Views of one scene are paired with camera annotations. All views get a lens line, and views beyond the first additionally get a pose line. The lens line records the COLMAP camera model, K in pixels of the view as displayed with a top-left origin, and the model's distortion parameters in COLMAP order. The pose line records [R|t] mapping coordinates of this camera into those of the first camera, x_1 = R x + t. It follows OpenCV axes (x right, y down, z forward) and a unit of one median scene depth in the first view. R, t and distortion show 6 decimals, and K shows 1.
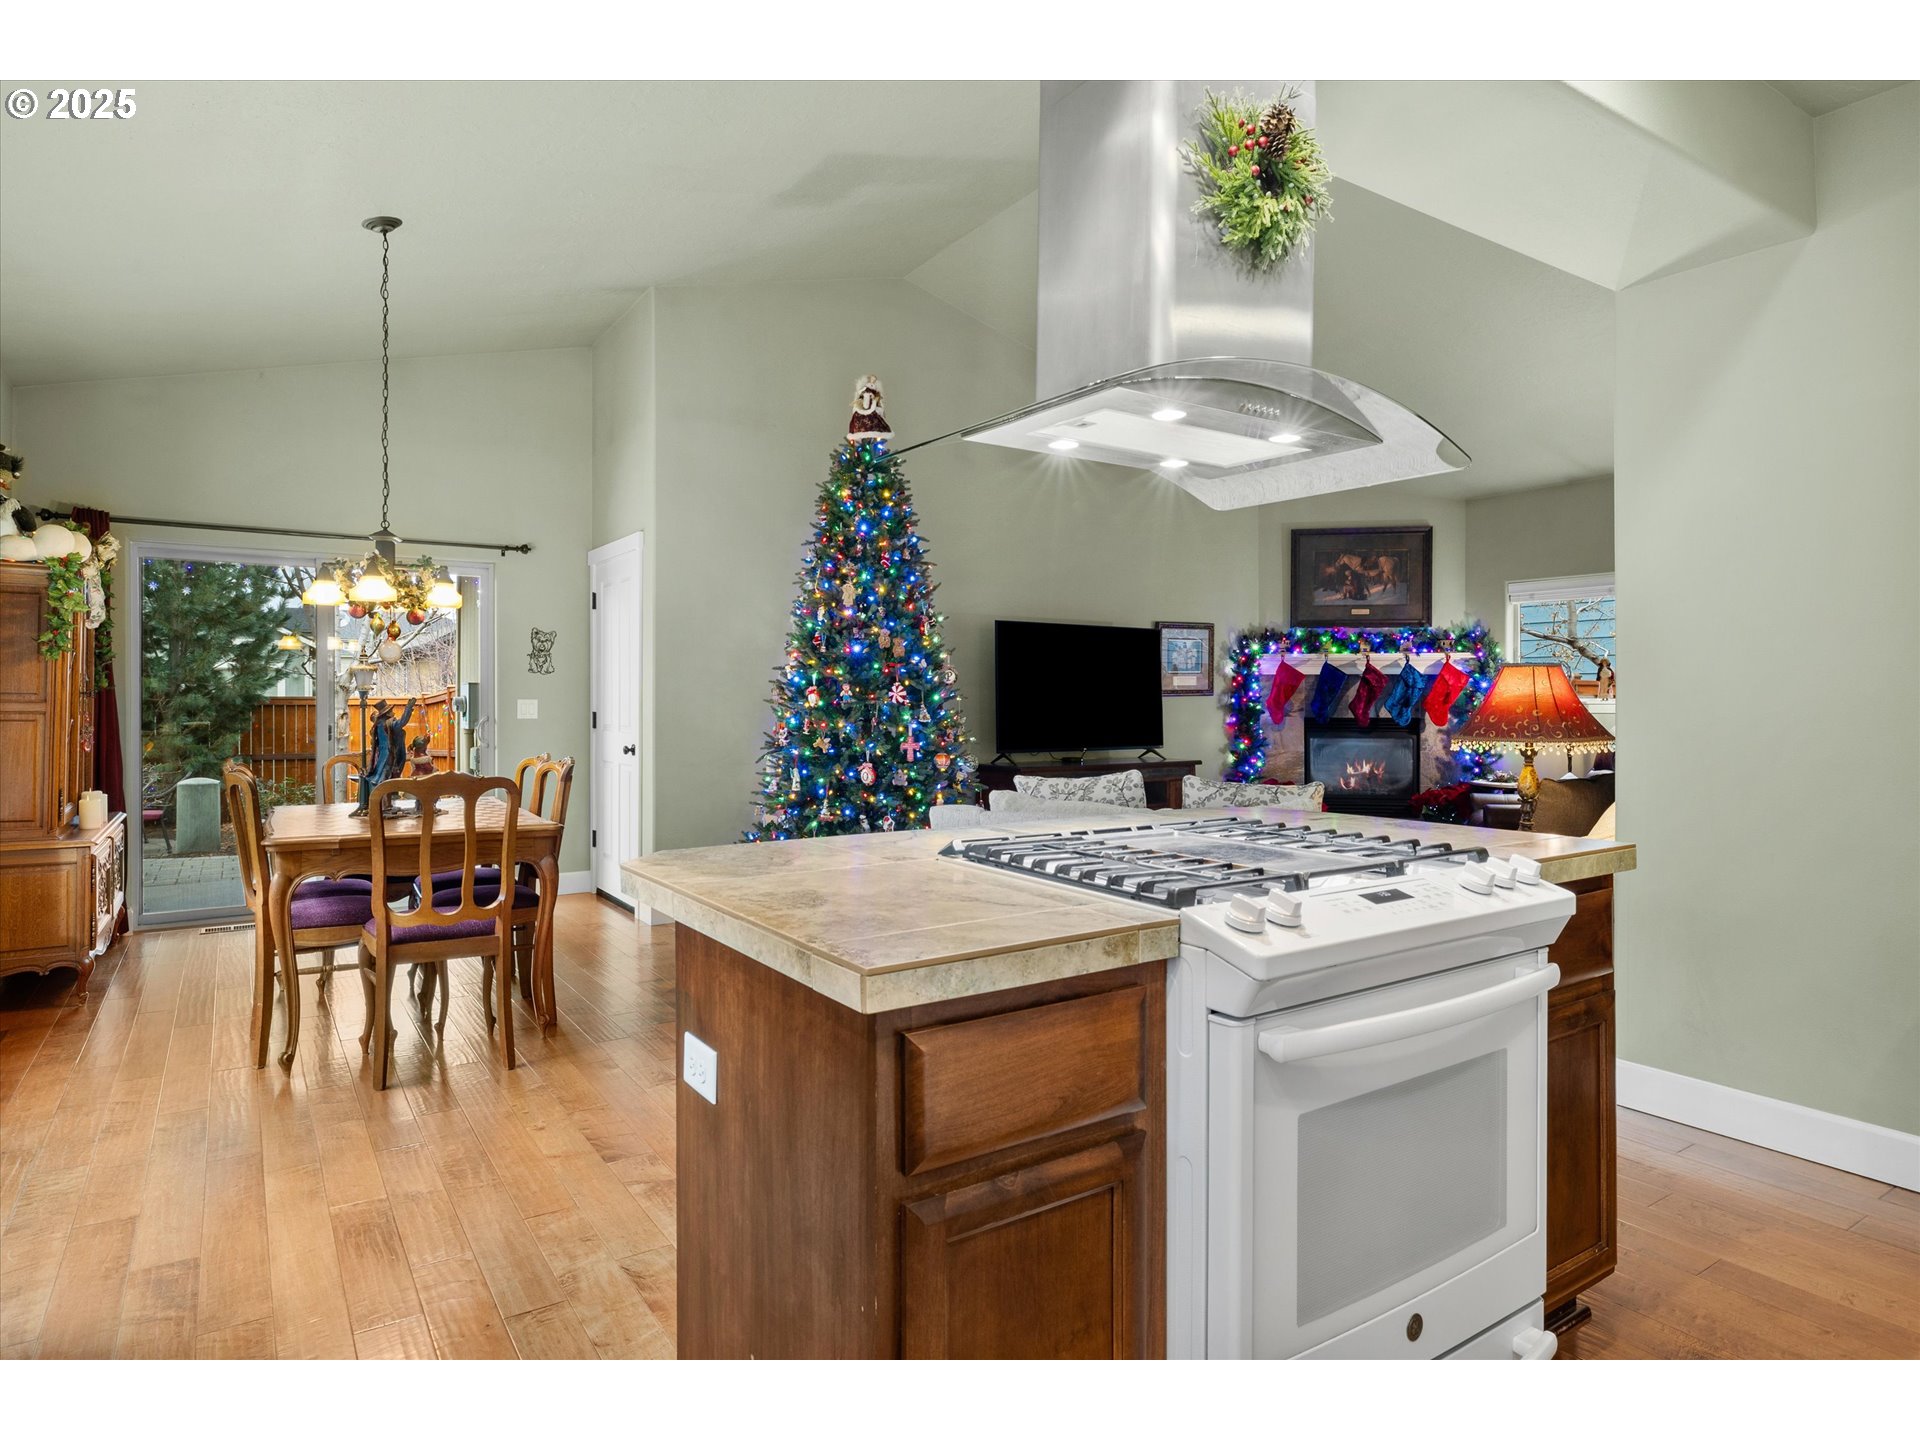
lens RADIAL K [[1081.7, 0, 953.2], [0, 1081.7, 712.0], [0, 0, 1]] dist [-0.000062, 0.000463]
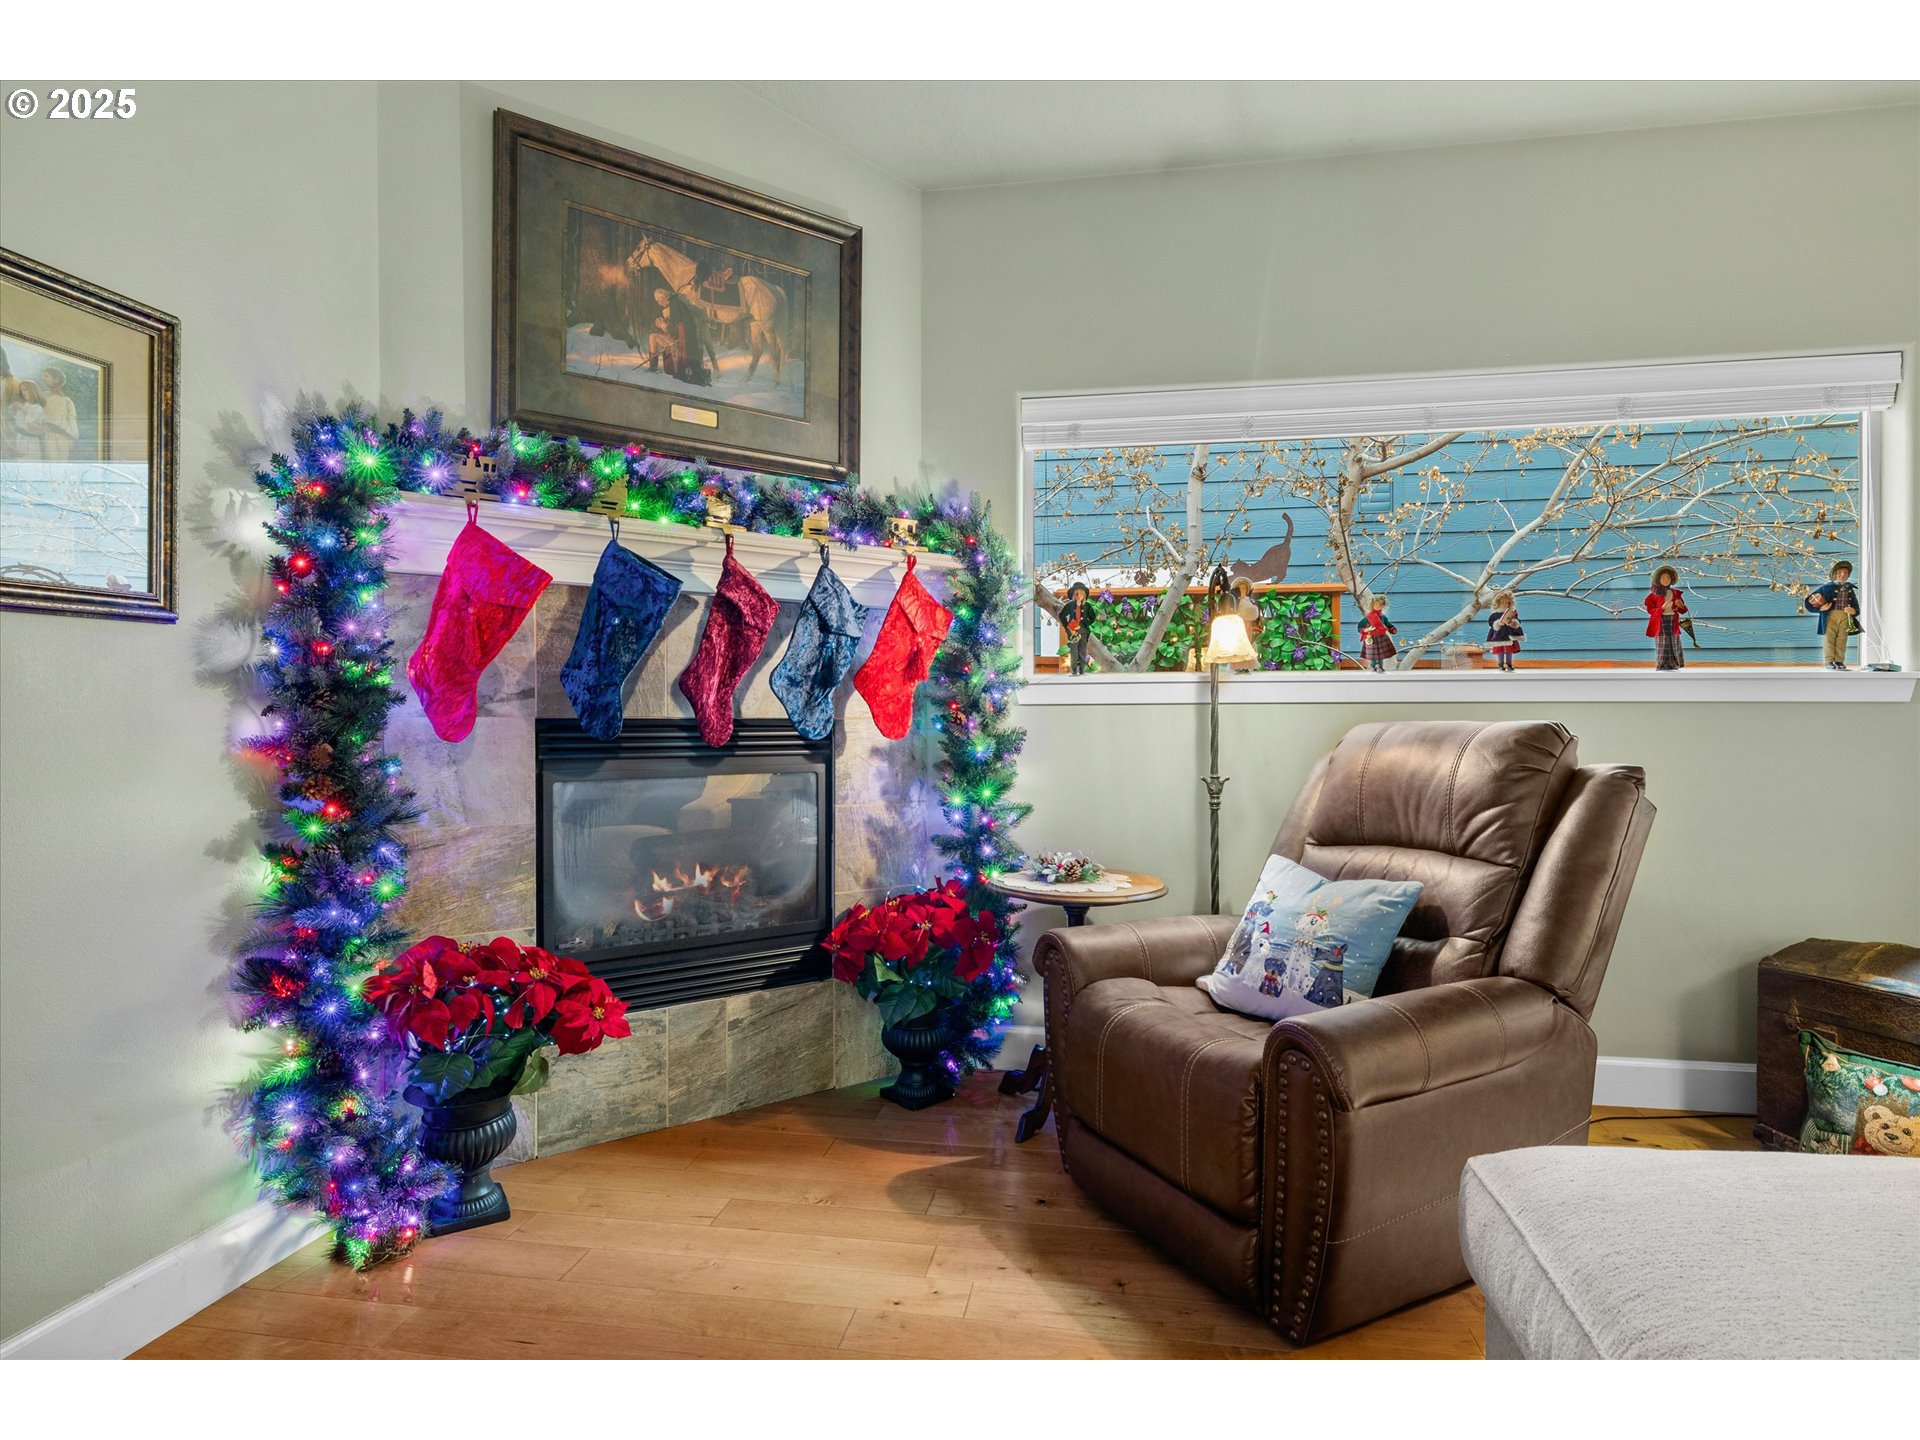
lens RADIAL K [[1081.7, 0, 953.2], [0, 1081.7, 712.0], [0, 0, 1]] dist [-0.000062, 0.000463]
pose [[0.708585, 0.002096, 0.705622, 0.190637], [0.007735, 0.999912, -0.010737, 0.007696], [-0.705583, 0.013067, 0.708507, 0.700966]]
